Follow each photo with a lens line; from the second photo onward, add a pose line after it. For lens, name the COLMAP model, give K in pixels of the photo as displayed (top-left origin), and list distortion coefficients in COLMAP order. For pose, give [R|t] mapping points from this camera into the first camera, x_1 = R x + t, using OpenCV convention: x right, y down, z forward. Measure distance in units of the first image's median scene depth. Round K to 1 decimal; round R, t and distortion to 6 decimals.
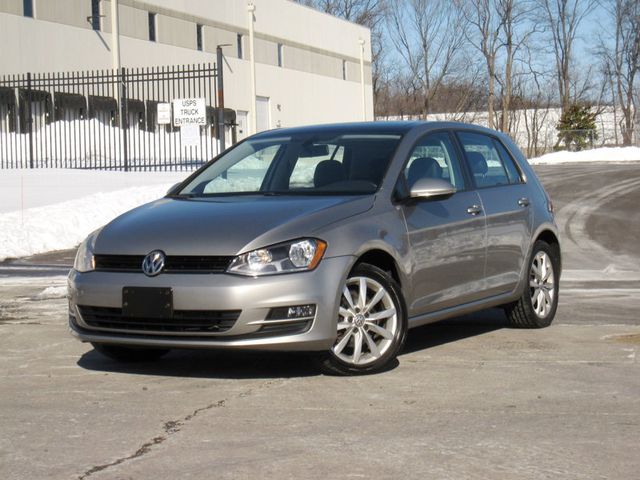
lens RADIAL K [[1487.4, 0, 320.3], [0, 1487.4, 238.3], [0, 0, 1]] dist [-0.143706, 0.000000]
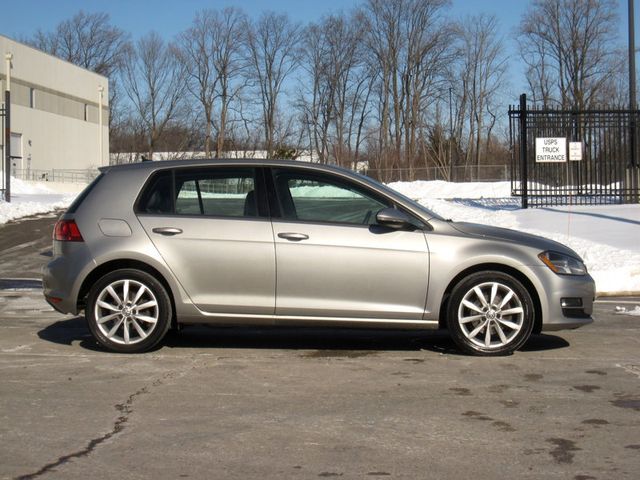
lens RADIAL K [[1265.3, 0, 322.0], [0, 1265.3, 240.8], [0, 0, 1]] dist [-0.160243, 0.000000]
pose [[0.977614, 0.019381, 0.209510, -0.031215], [-0.016395, 0.999738, -0.015982, 0.000590], [-0.209765, 0.012189, 0.977676, -0.009018]]
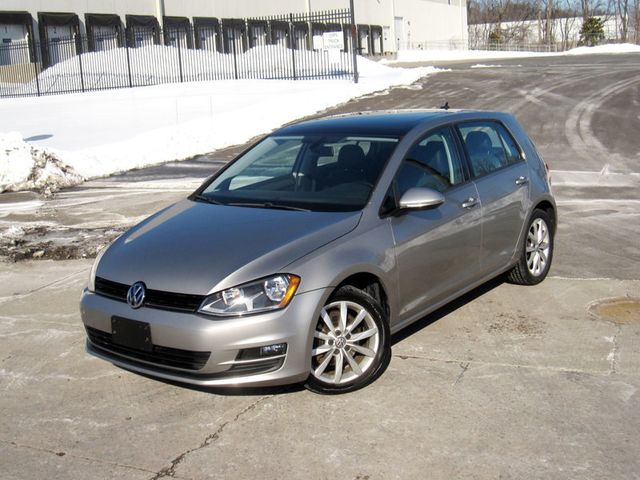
lens RADIAL K [[849.8, 0, 322.6], [0, 849.8, 240.6], [0, 0, 1]] dist [-0.125733, 0.000000]
pose [[0.990468, 0.000453, -0.137739, 0.023567], [0.022735, 0.985740, 0.166733, -0.027994], [0.135851, -0.168275, 0.976334, 0.106933]]
